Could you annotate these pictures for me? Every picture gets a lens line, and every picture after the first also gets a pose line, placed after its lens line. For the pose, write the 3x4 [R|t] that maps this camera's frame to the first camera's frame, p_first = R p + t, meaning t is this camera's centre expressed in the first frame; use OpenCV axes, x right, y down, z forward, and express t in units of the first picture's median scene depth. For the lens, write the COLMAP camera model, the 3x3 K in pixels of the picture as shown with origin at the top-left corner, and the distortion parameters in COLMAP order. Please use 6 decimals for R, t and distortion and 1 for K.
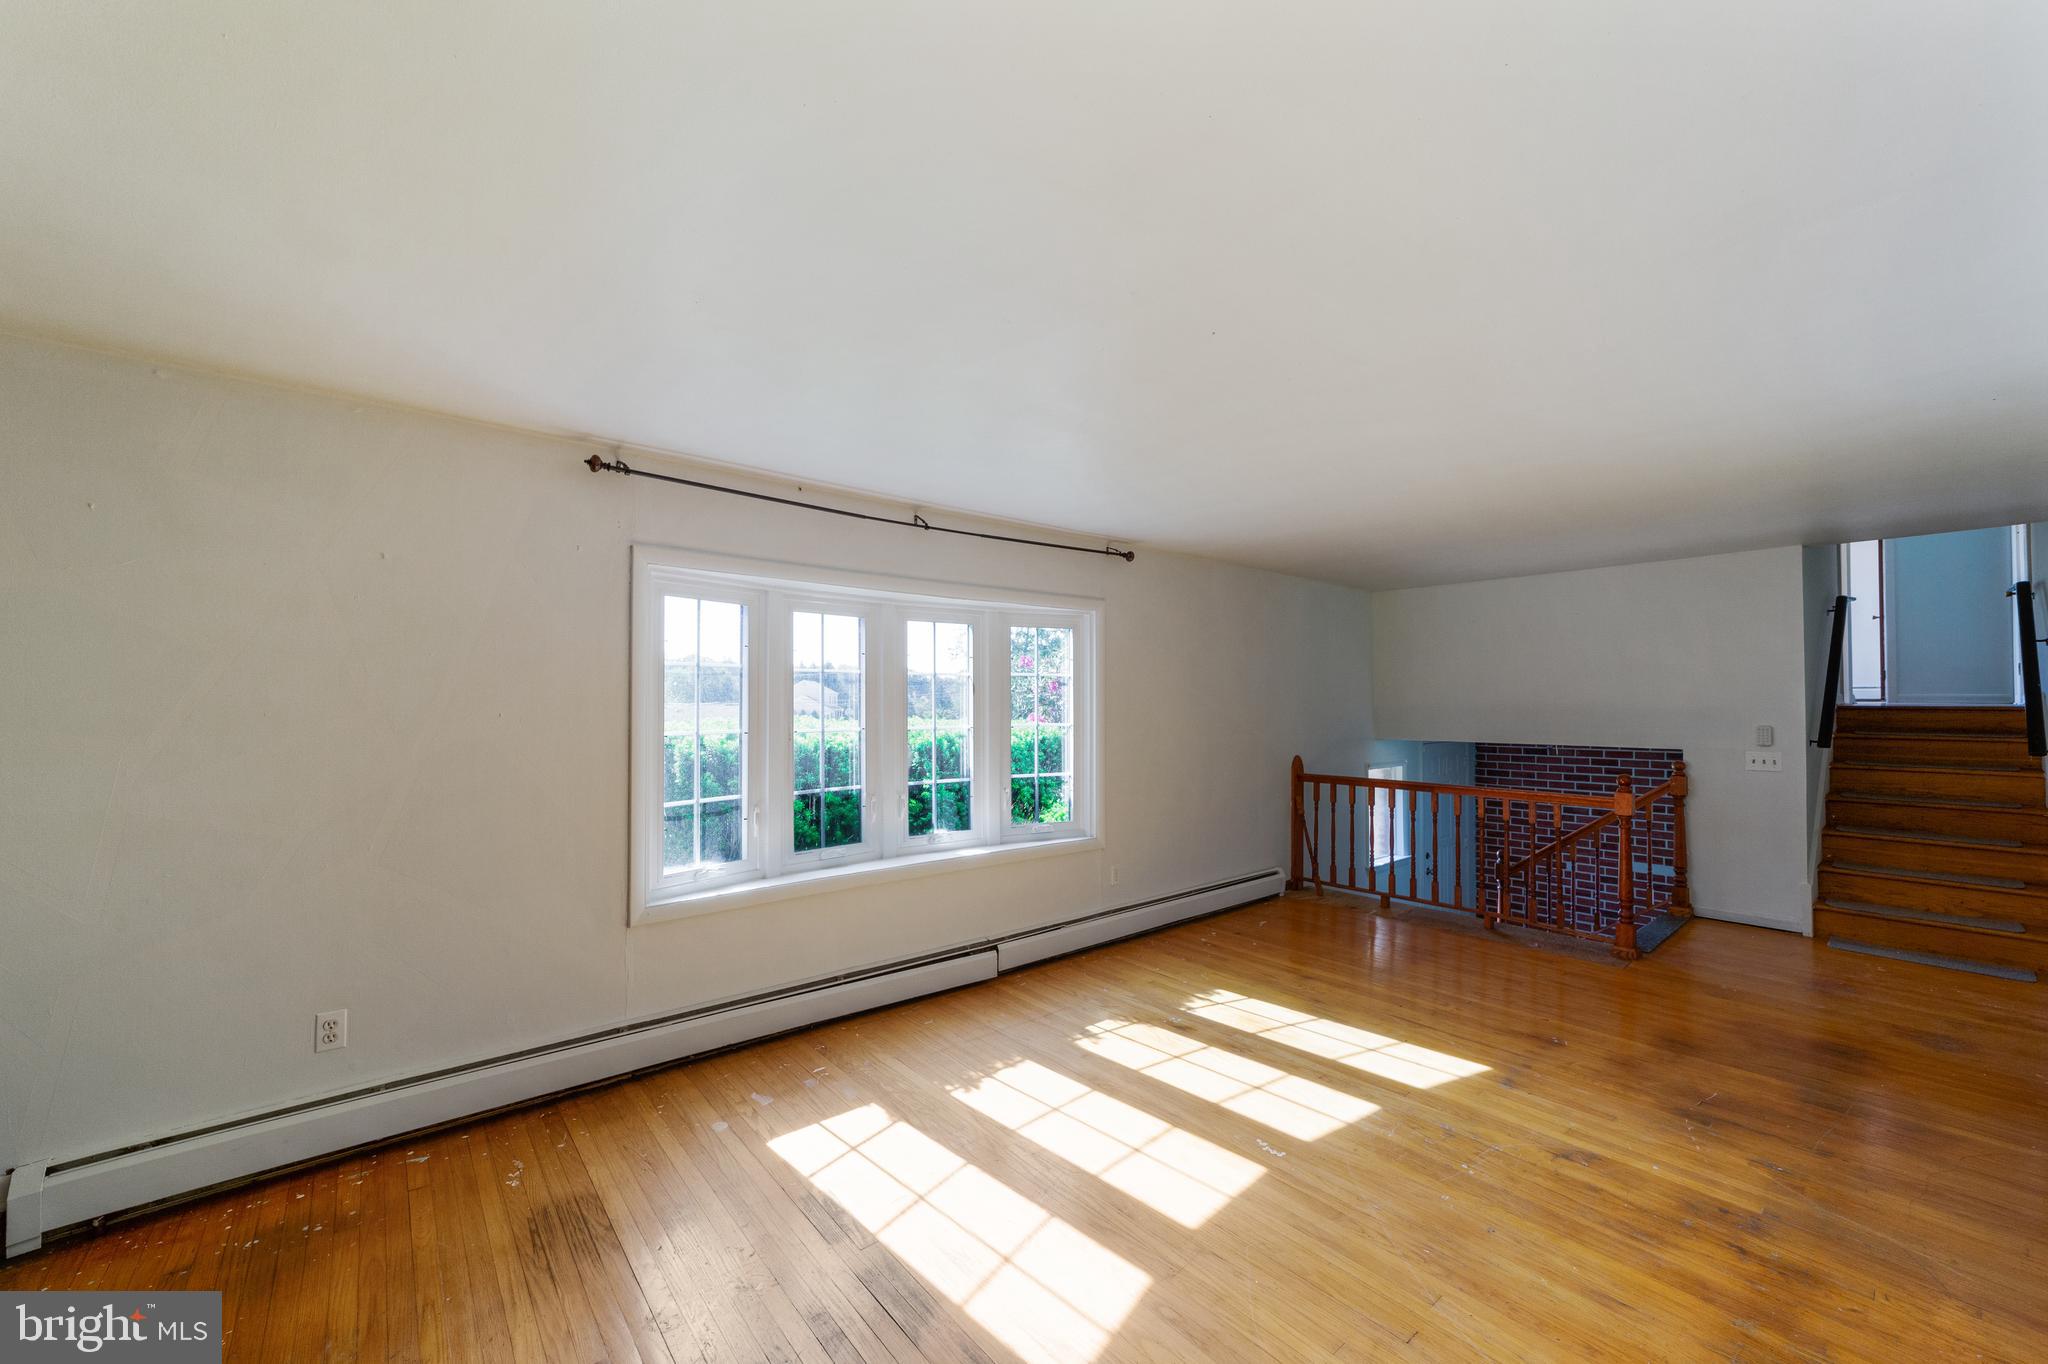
lens RADIAL K [[794.2, 0, 1018.9], [0, 794.2, 690.8], [0, 0, 1]] dist [-0.014225, 0.007561]
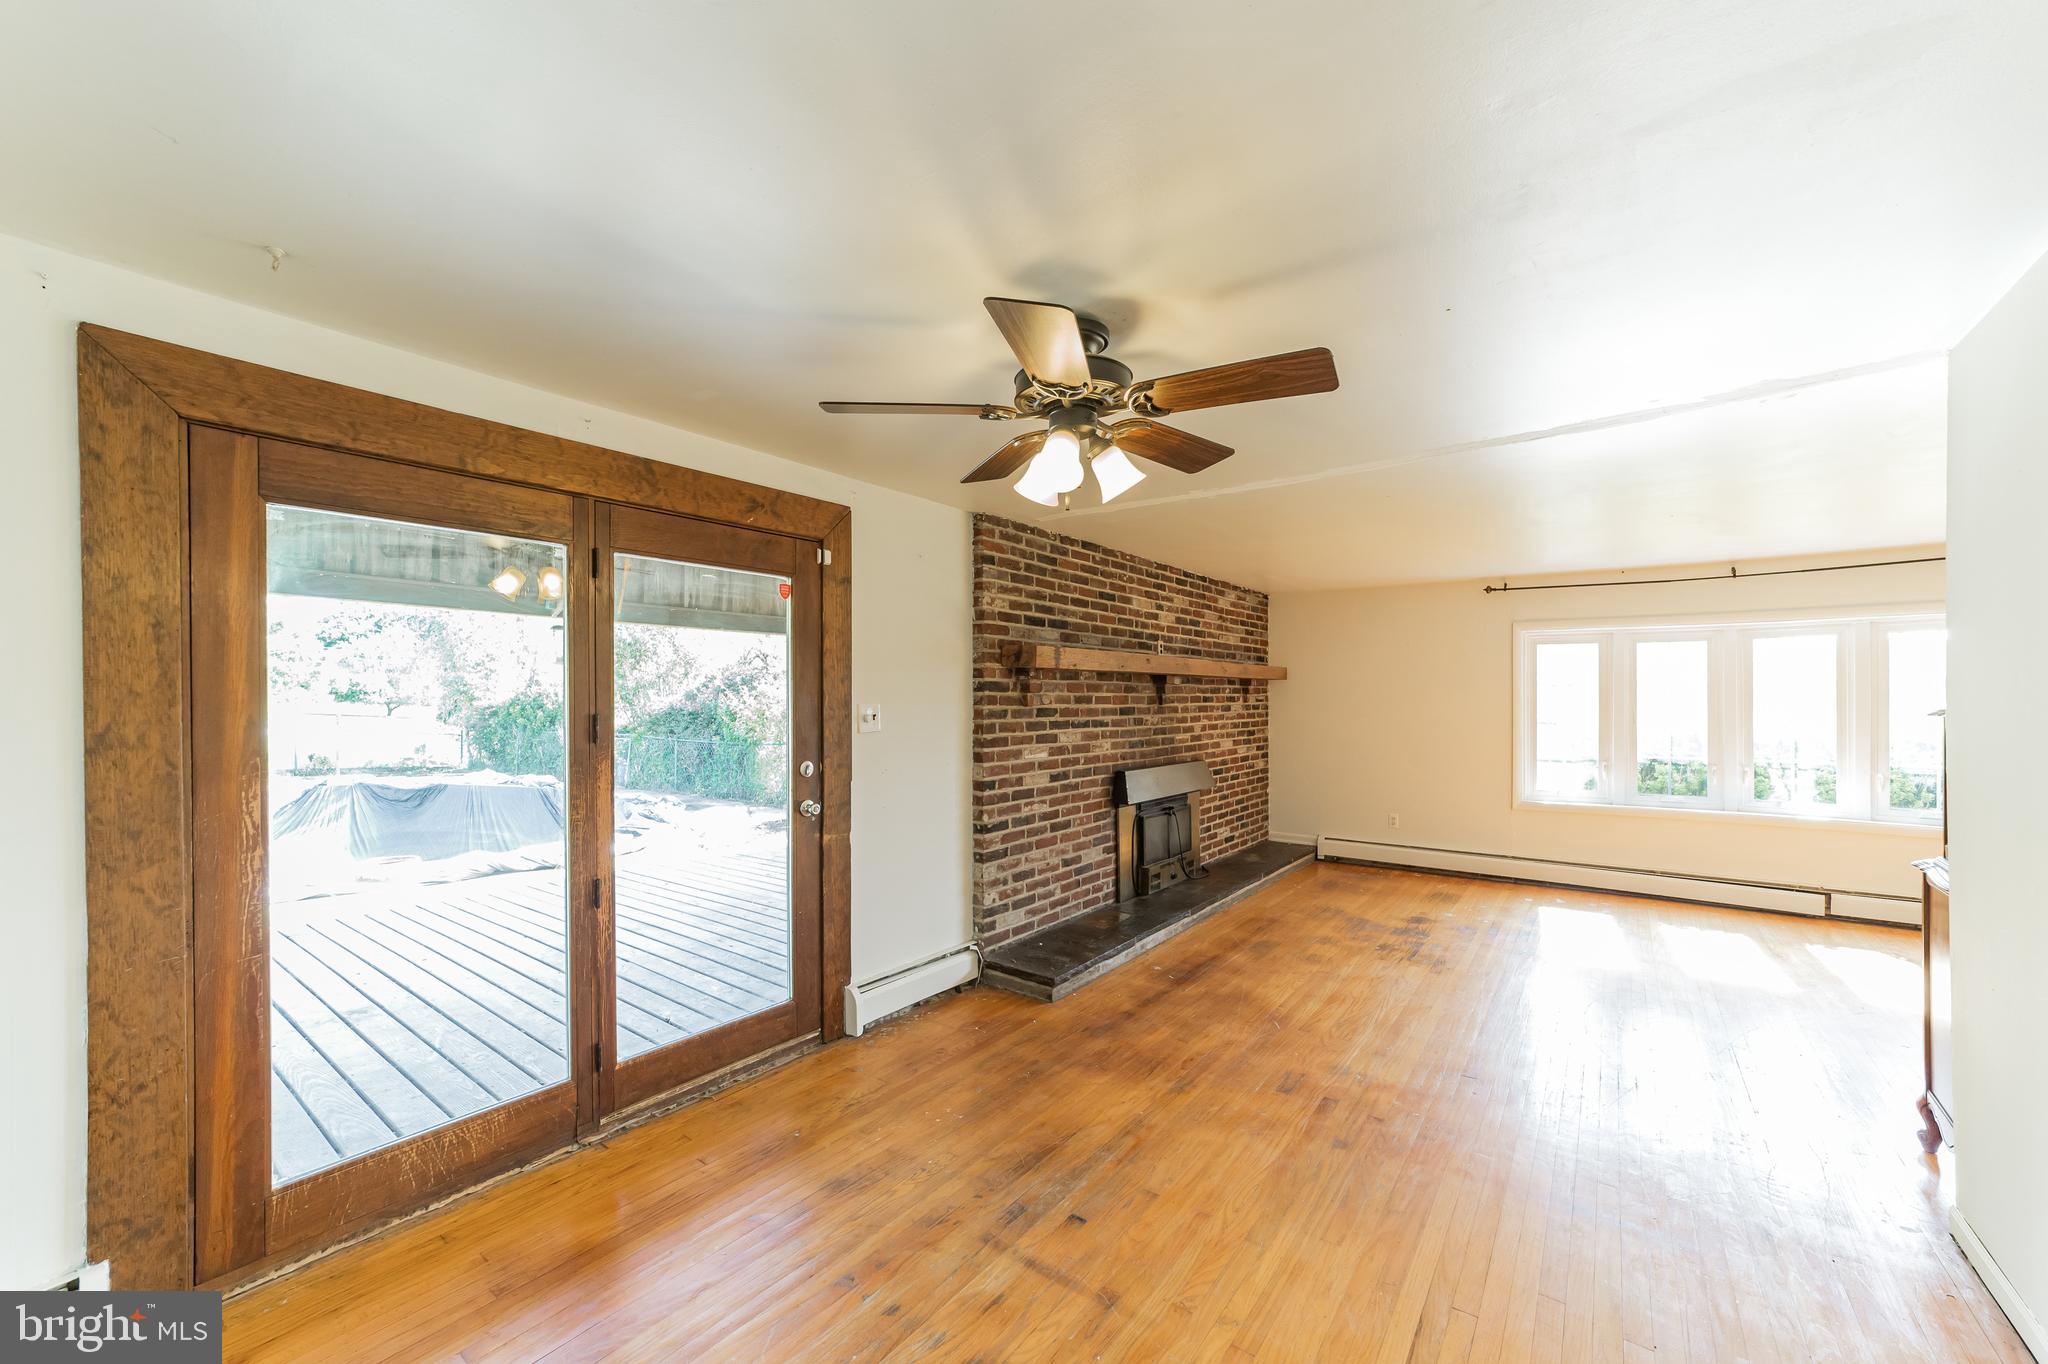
lens RADIAL K [[794.2, 0, 1010.7], [0, 794.2, 706.3], [0, 0, 1]] dist [-0.014225, 0.007561]
pose [[0.223068, 0.007252, -0.974776, 1.157663], [0.014140, 0.999843, 0.010674, -0.009027], [0.974700, -0.016165, 0.222931, -0.688538]]
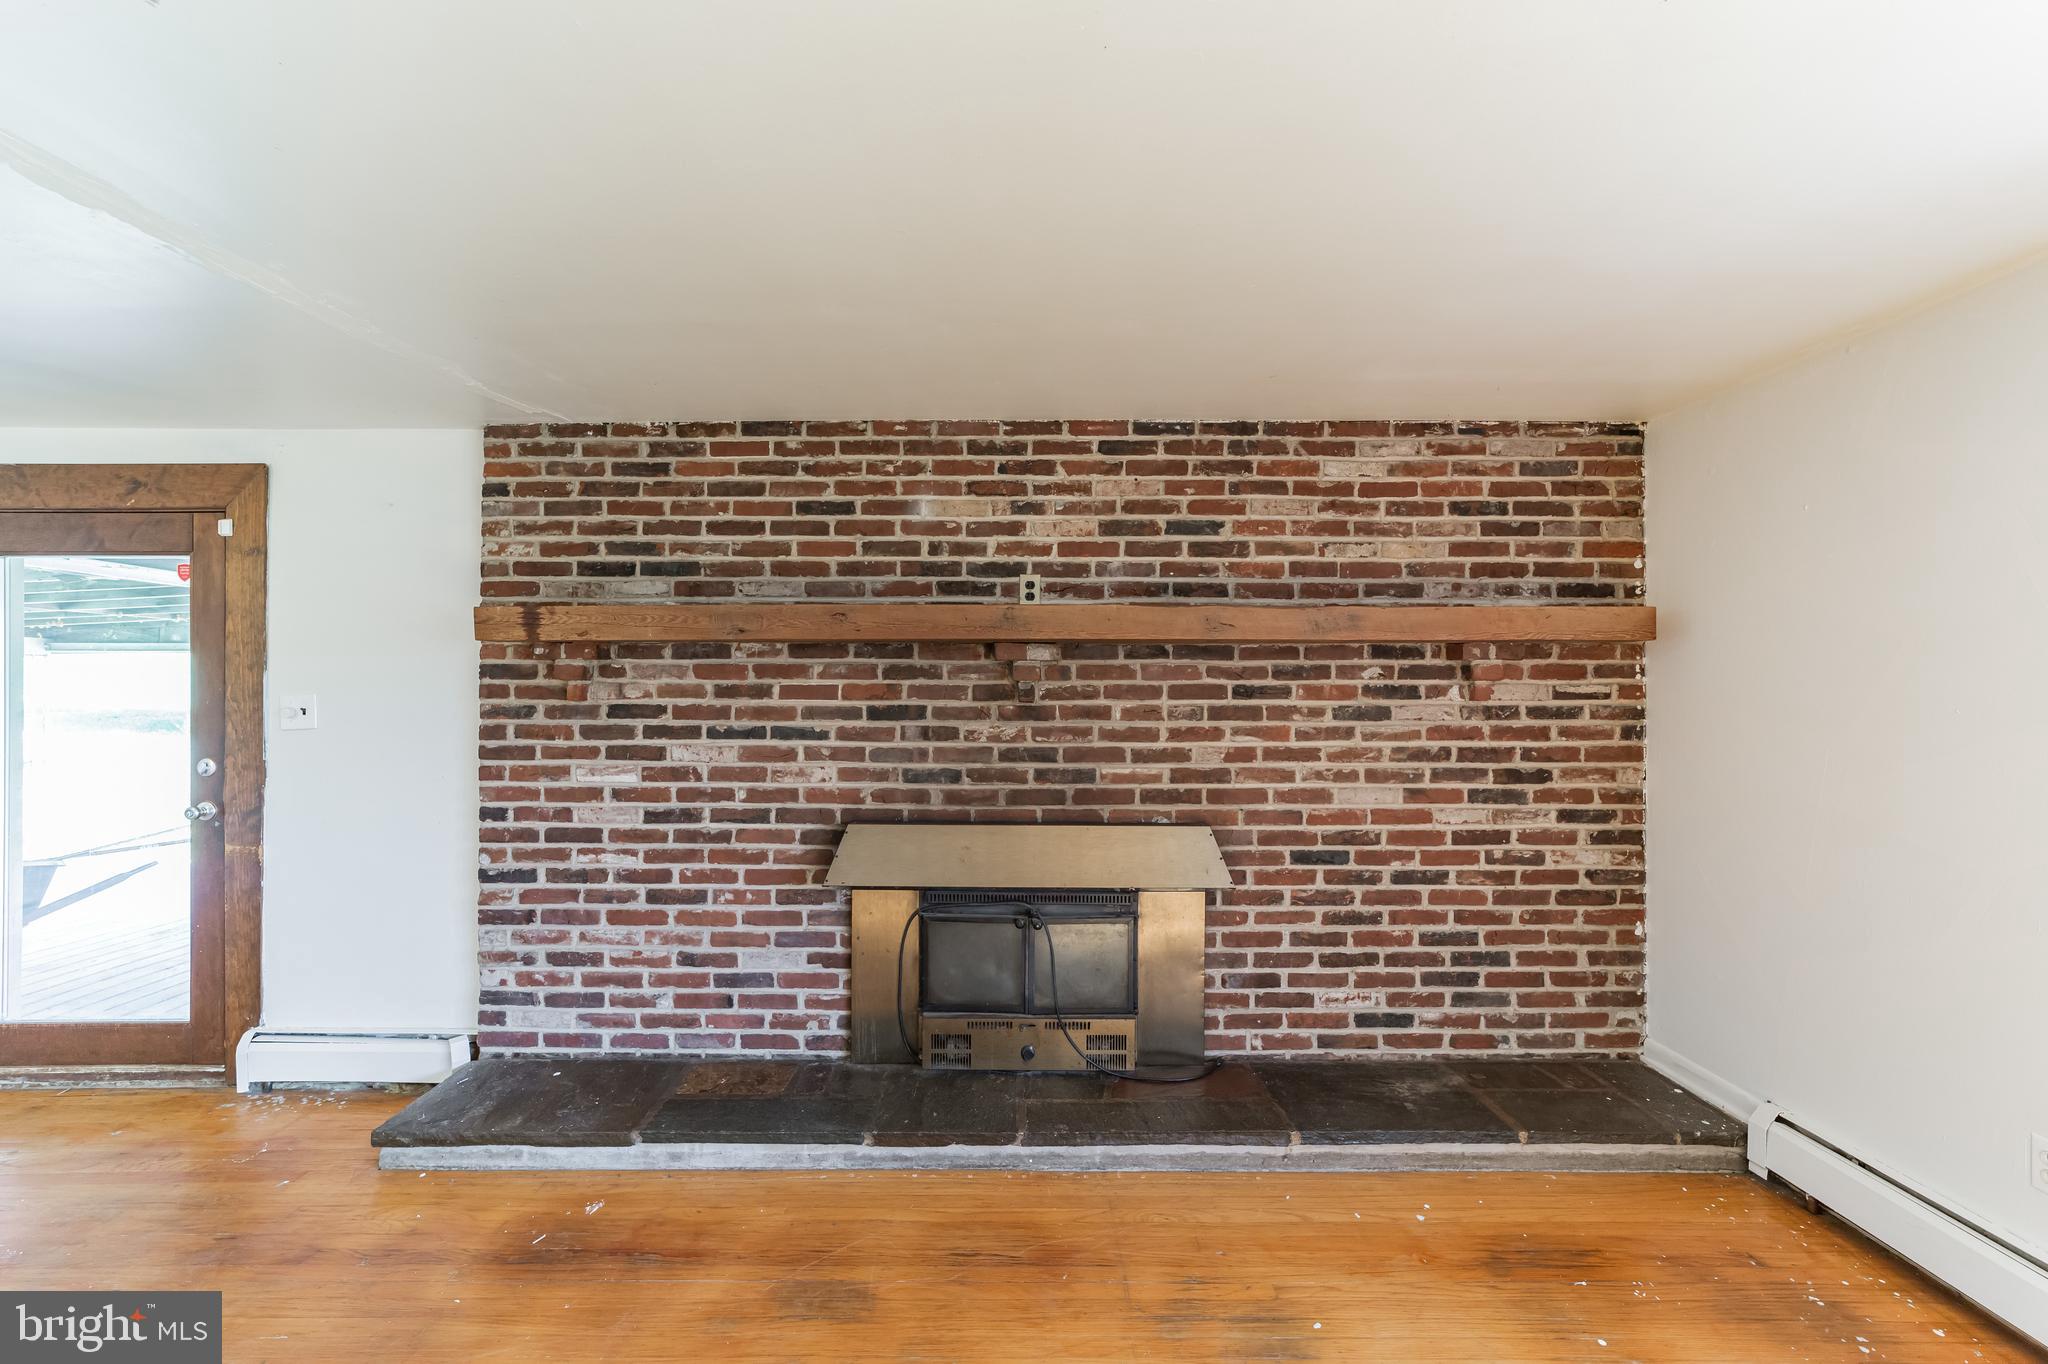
lens RADIAL K [[794.2, 0, 1018.0], [0, 794.2, 682.5], [0, 0, 1]] dist [-0.014225, 0.007561]
pose [[-0.640163, -0.004389, -0.768227, 0.198570], [0.008140, 0.999889, -0.012496, 0.000340], [0.768196, -0.014253, -0.640056, 0.591526]]
